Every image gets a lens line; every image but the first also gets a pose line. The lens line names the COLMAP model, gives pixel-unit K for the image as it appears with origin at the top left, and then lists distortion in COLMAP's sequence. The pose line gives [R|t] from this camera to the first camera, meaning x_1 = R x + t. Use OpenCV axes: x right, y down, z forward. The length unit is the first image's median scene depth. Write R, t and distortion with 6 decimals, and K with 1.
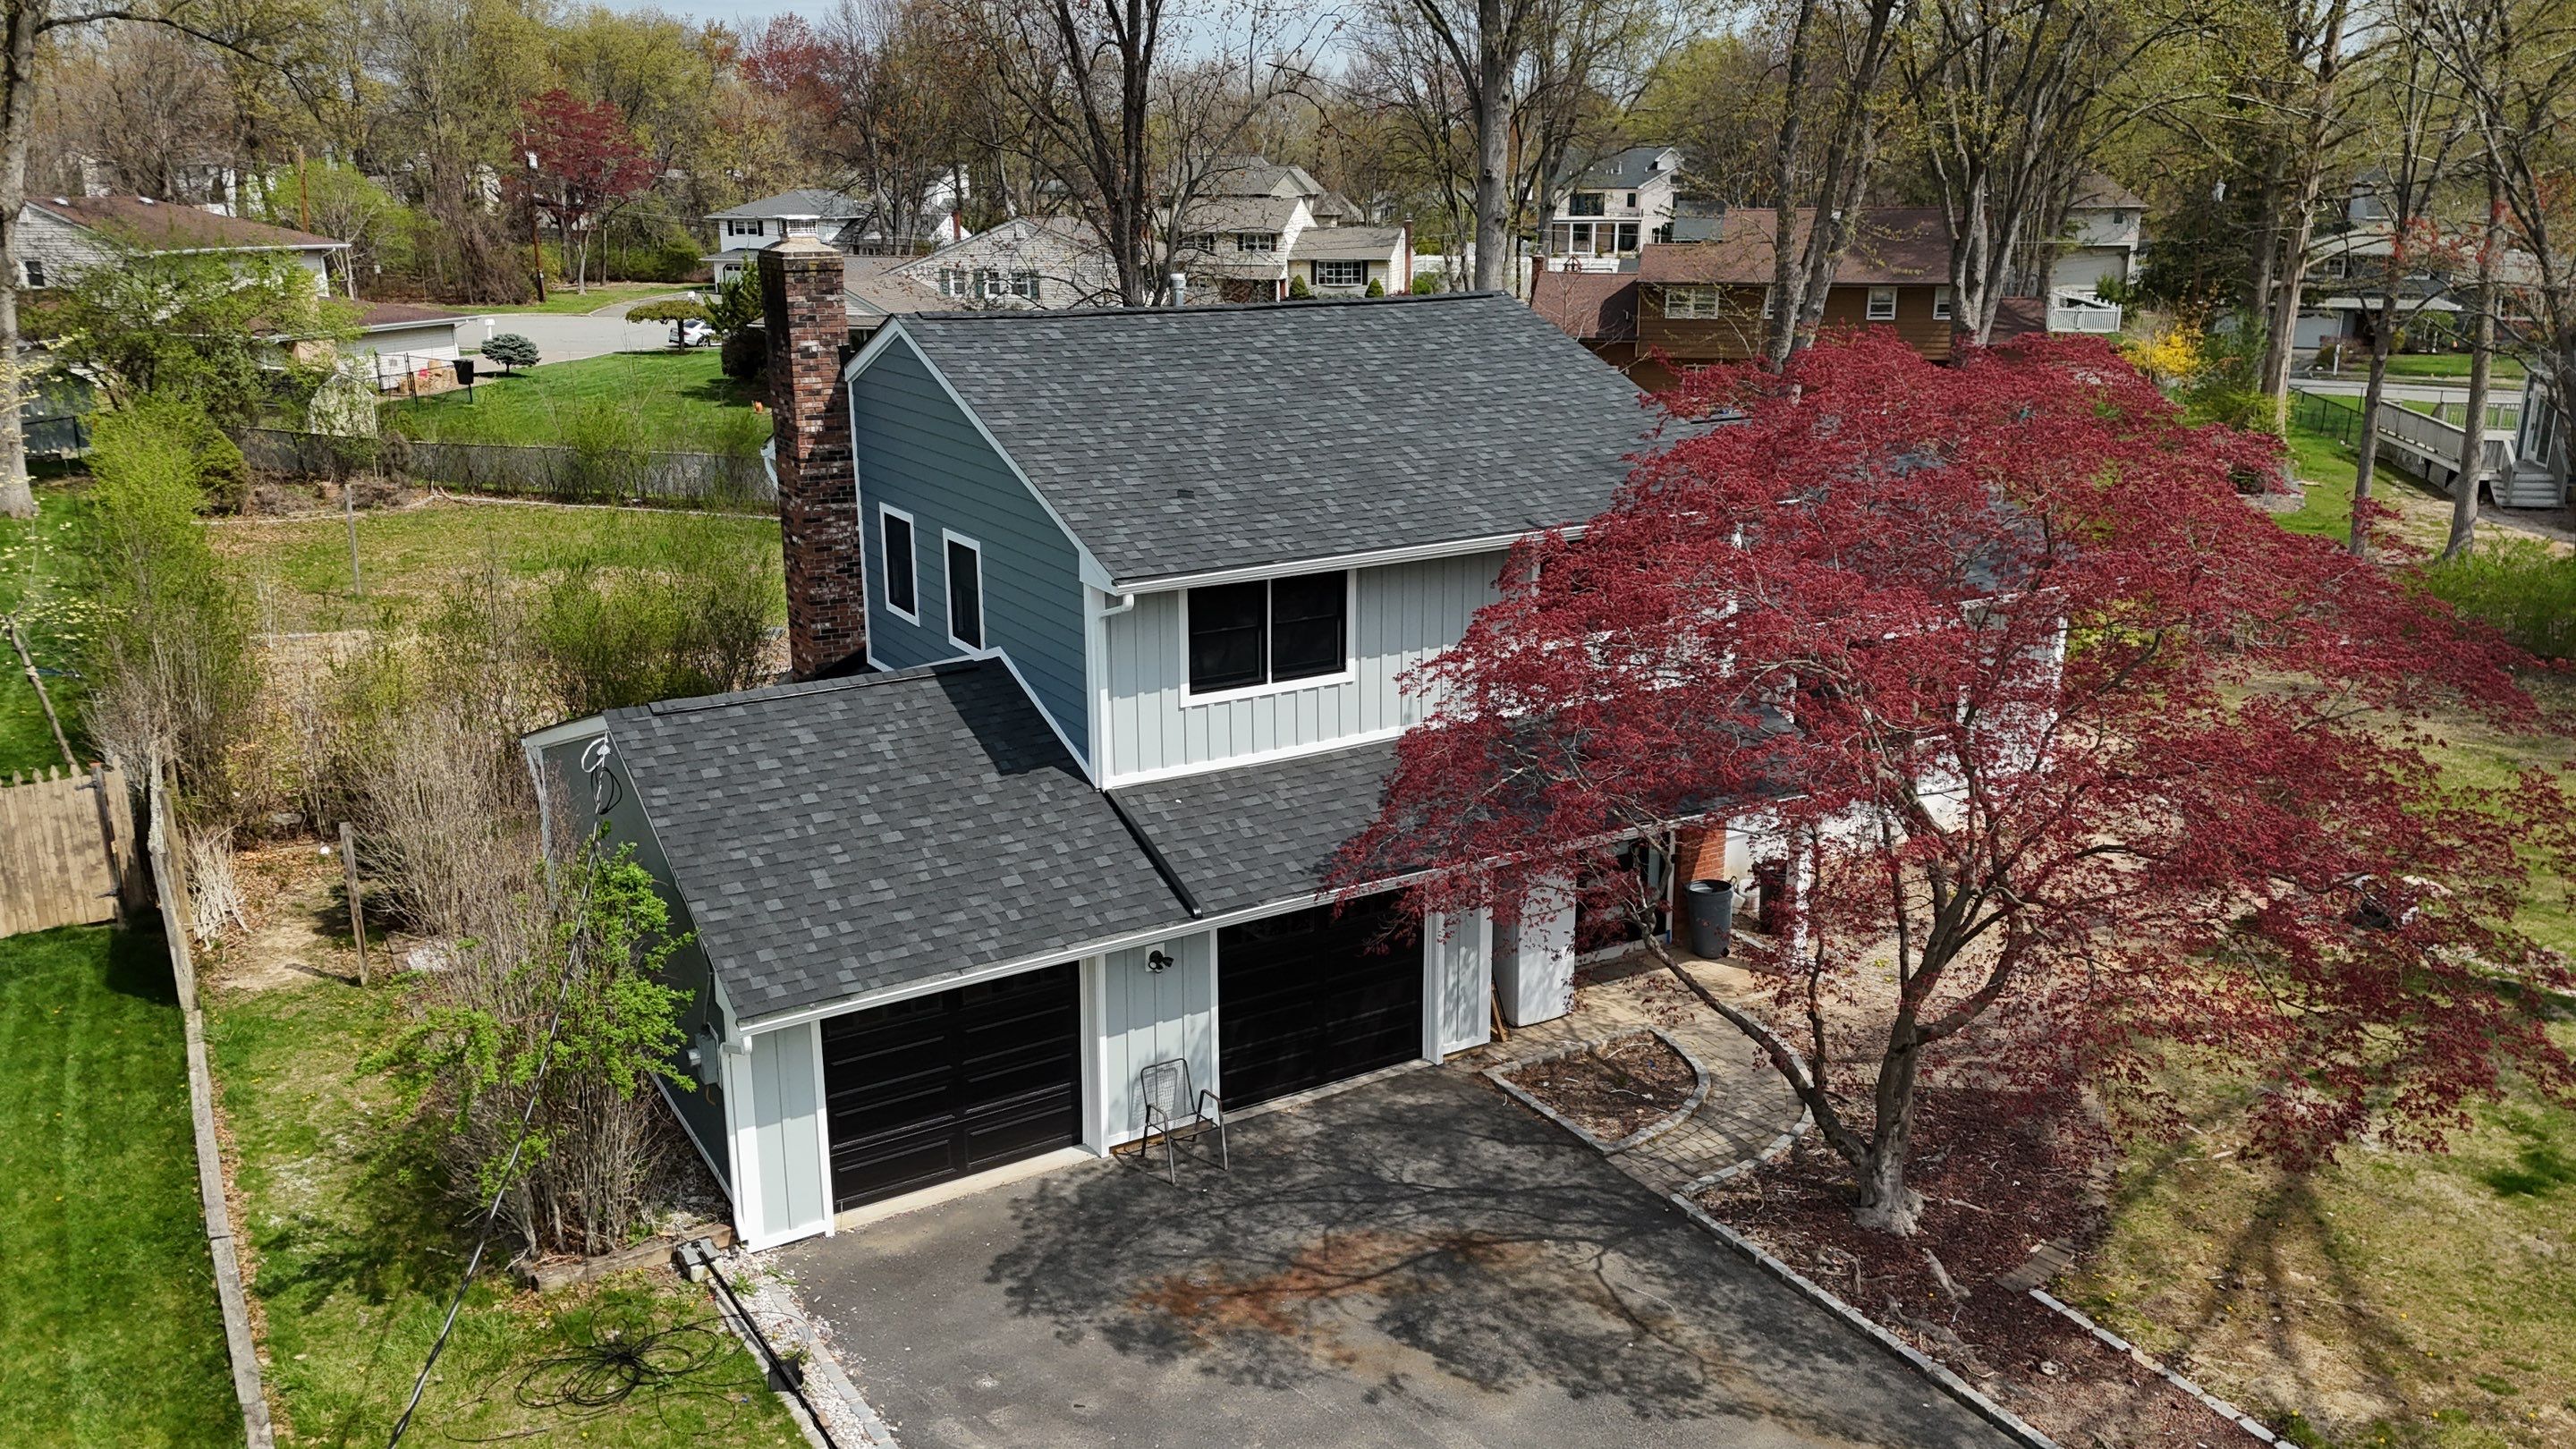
lens RADIAL K [[1896.3, 0, 1288.5], [0, 1896.3, 730.3], [0, 0, 1]] dist [0.027176, -0.002600]
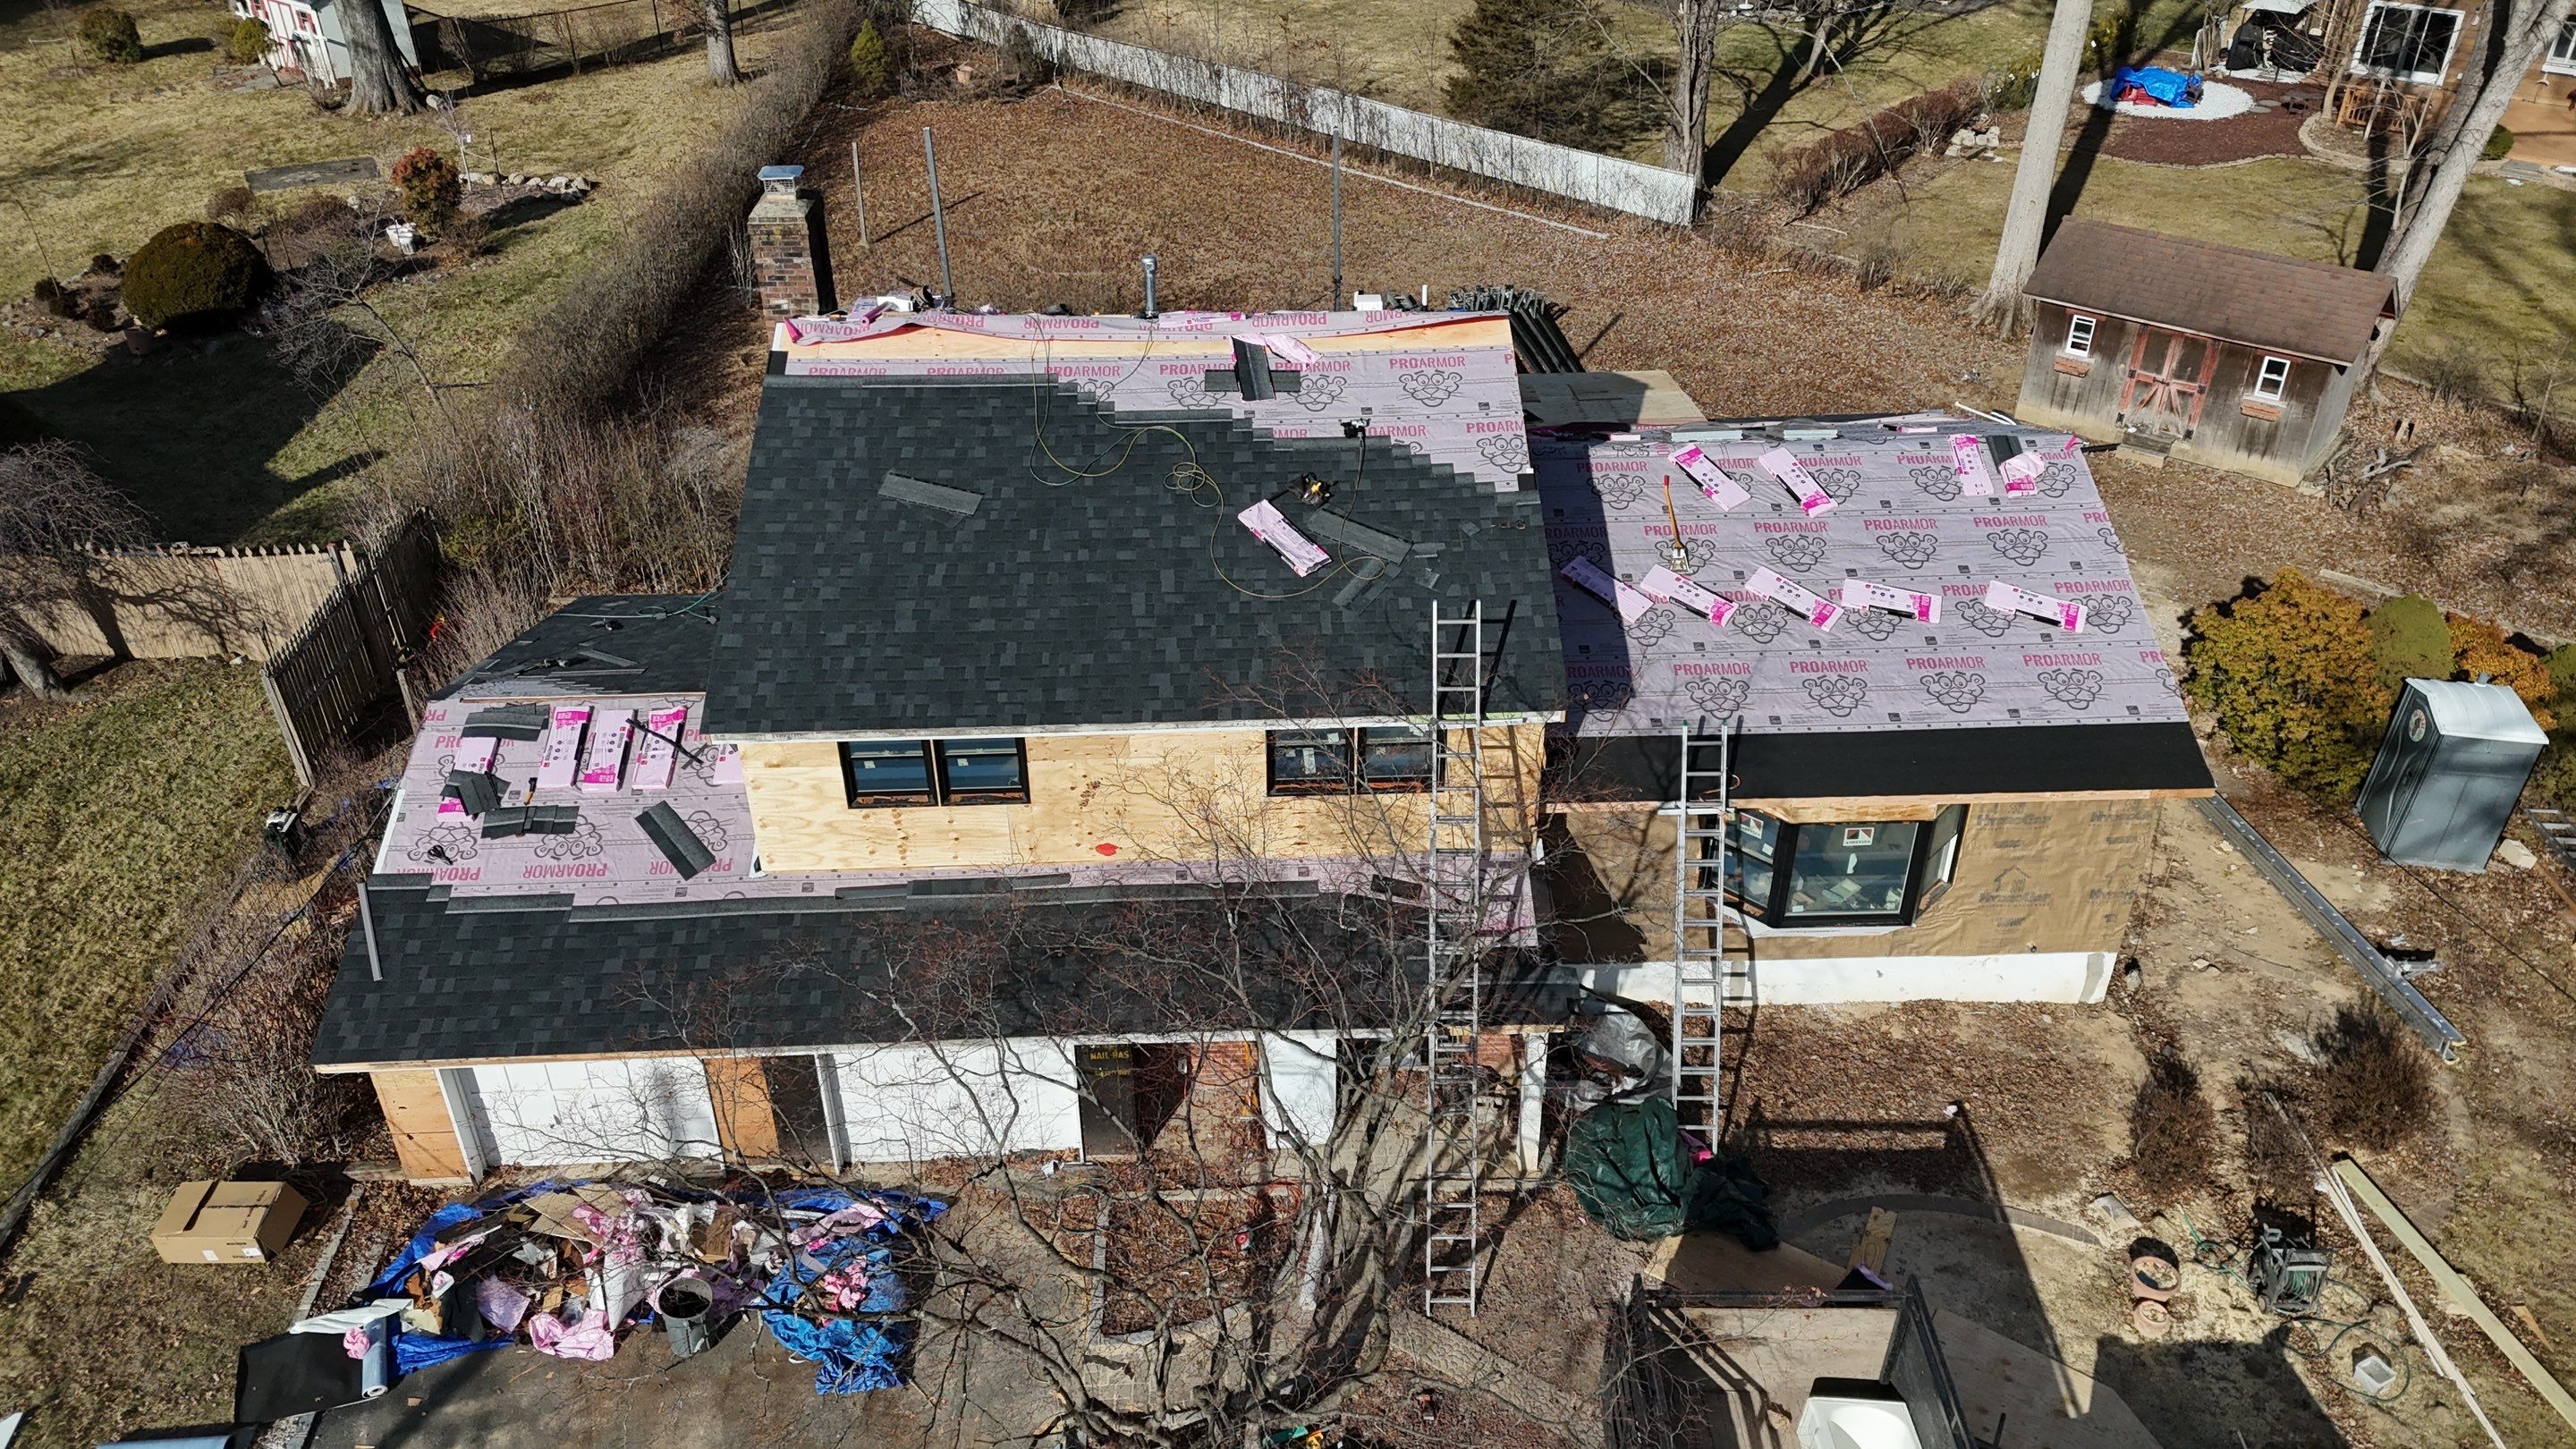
lens RADIAL K [[1896.3, 0, 1284.4], [0, 1896.3, 728.4], [0, 0, 1]] dist [0.027176, -0.002600]
pose [[0.877537, 0.263208, -0.400812, 0.465611], [-0.136246, 0.938294, 0.317869, -0.350357], [0.459746, -0.224333, 0.859249, 0.179286]]
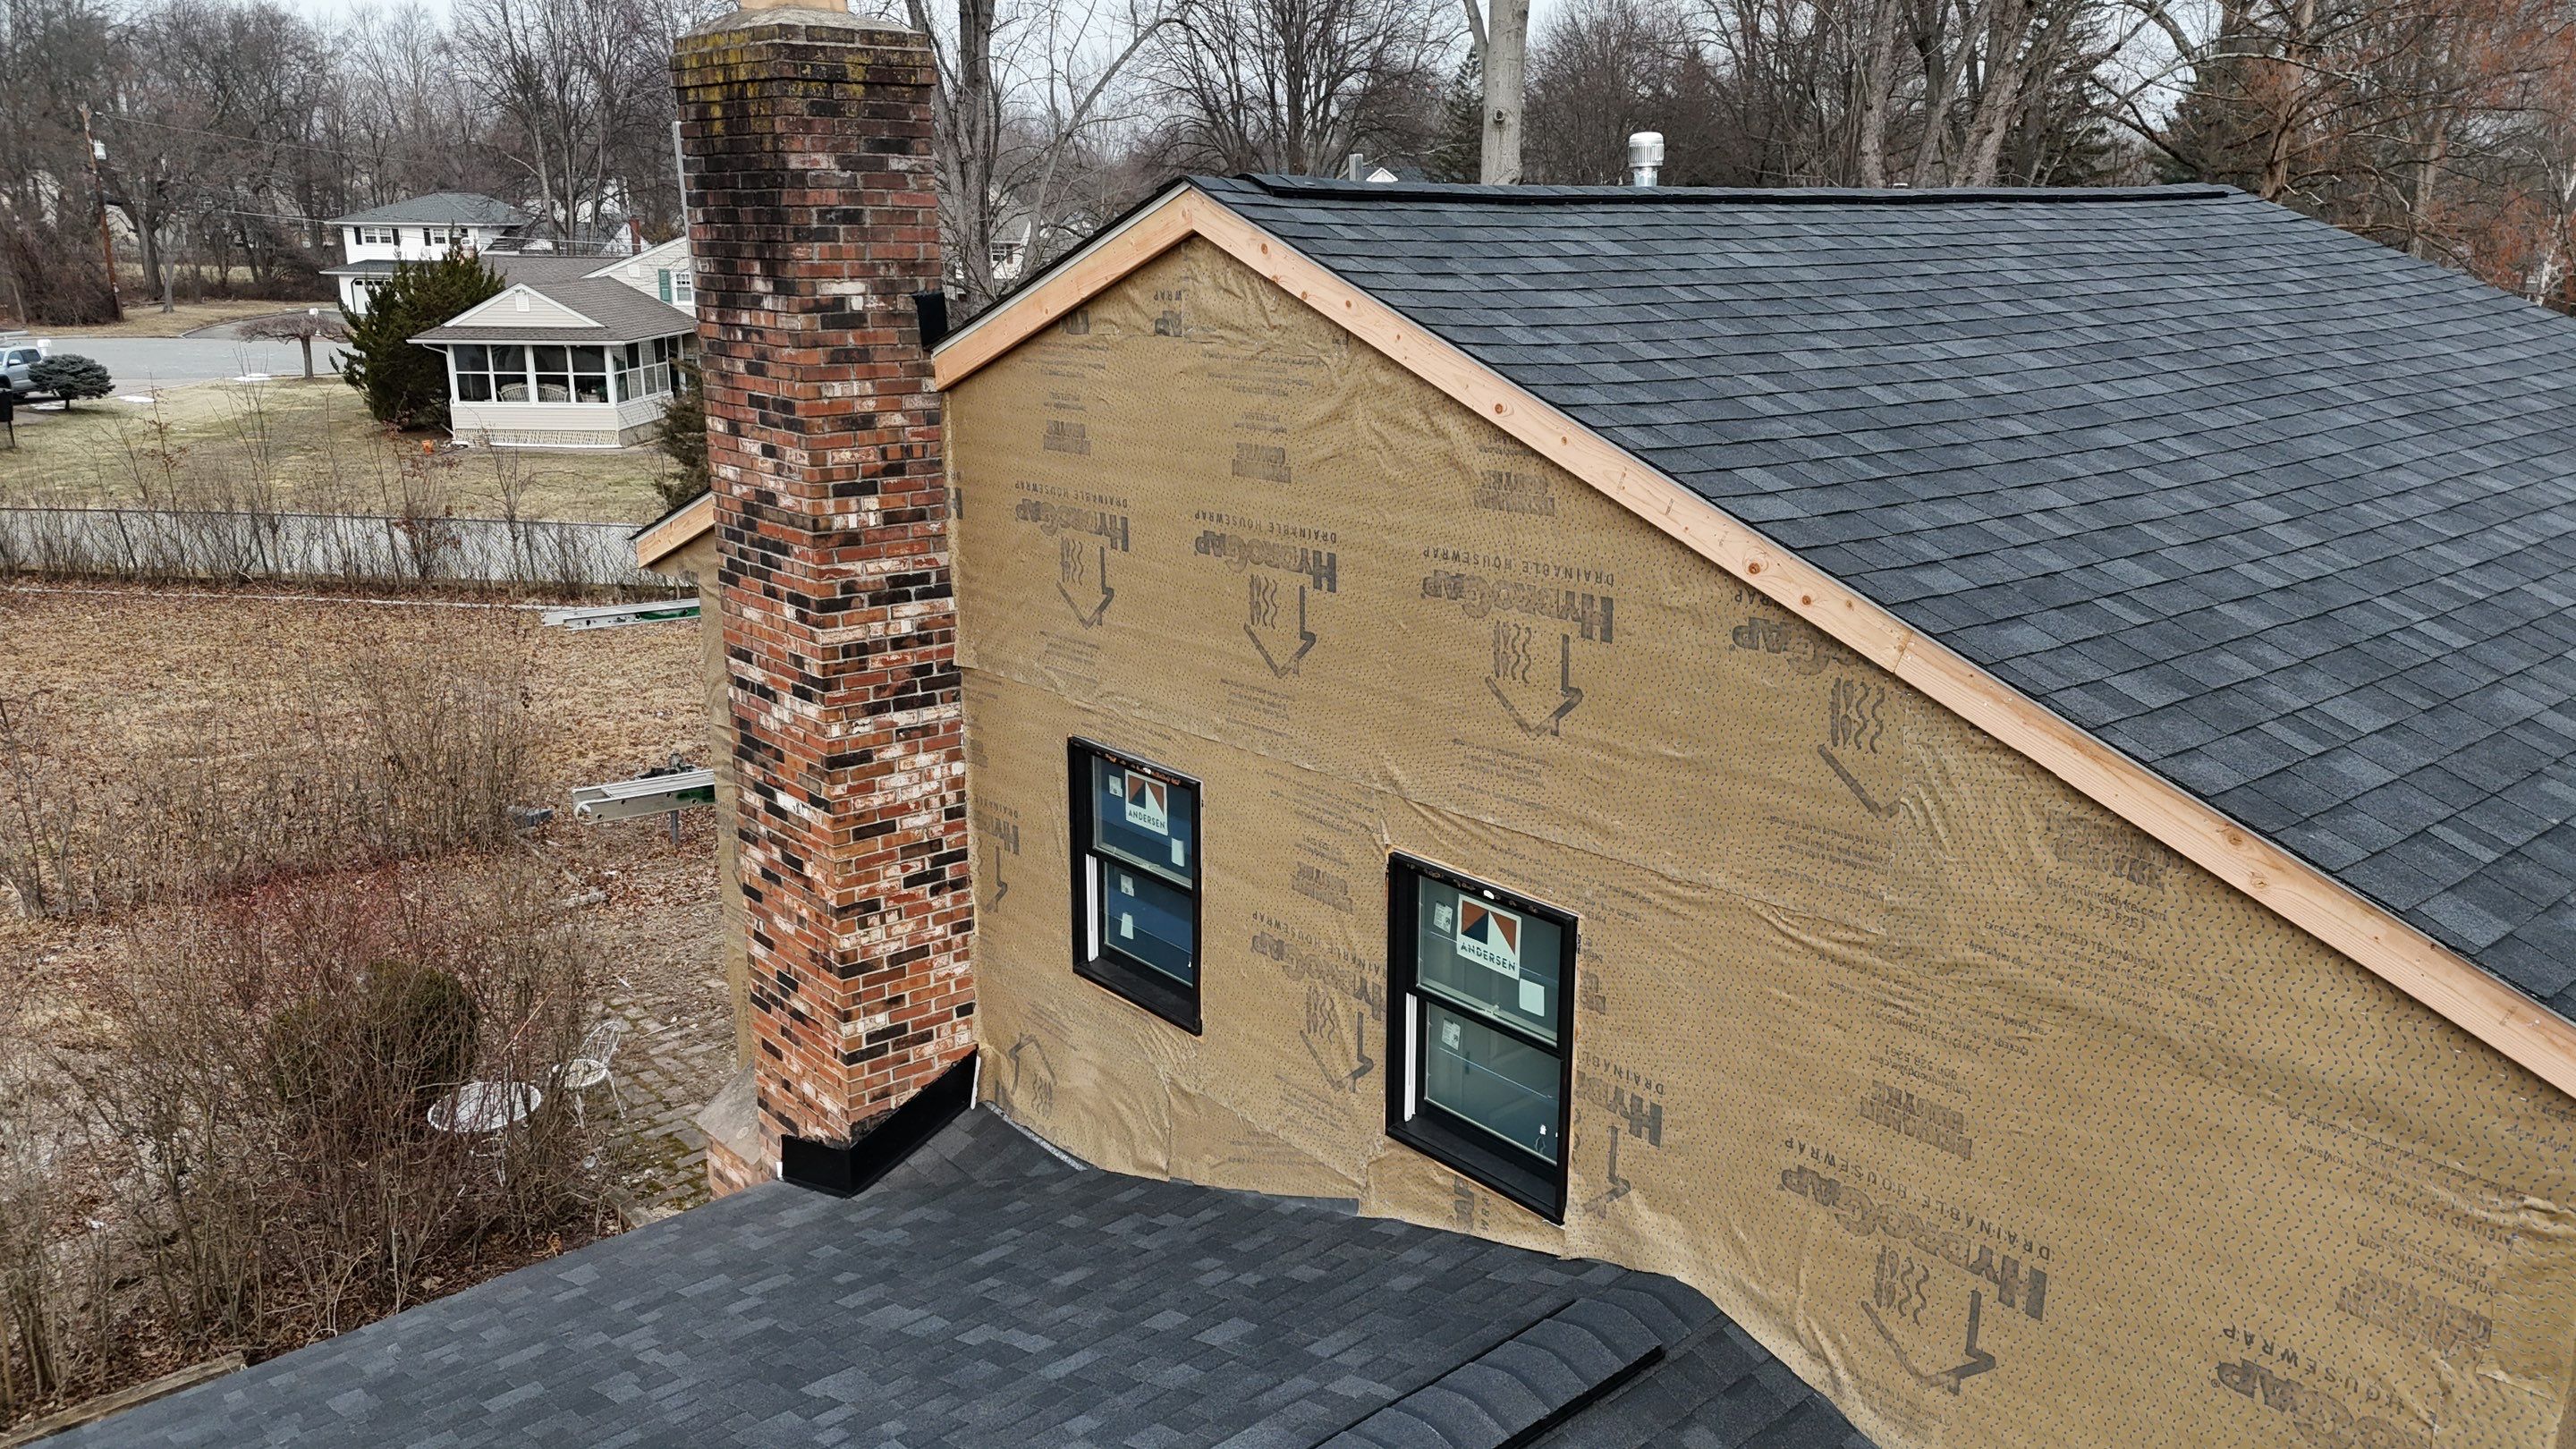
lens RADIAL K [[1896.3, 0, 1280.6], [0, 1896.3, 726.2], [0, 0, 1]] dist [0.027176, -0.002600]
pose [[0.985670, -0.037185, 0.164533, -0.231113], [0.040014, 0.999102, -0.013912, -0.110082], [-0.163868, 0.020297, 0.986274, 0.623665]]
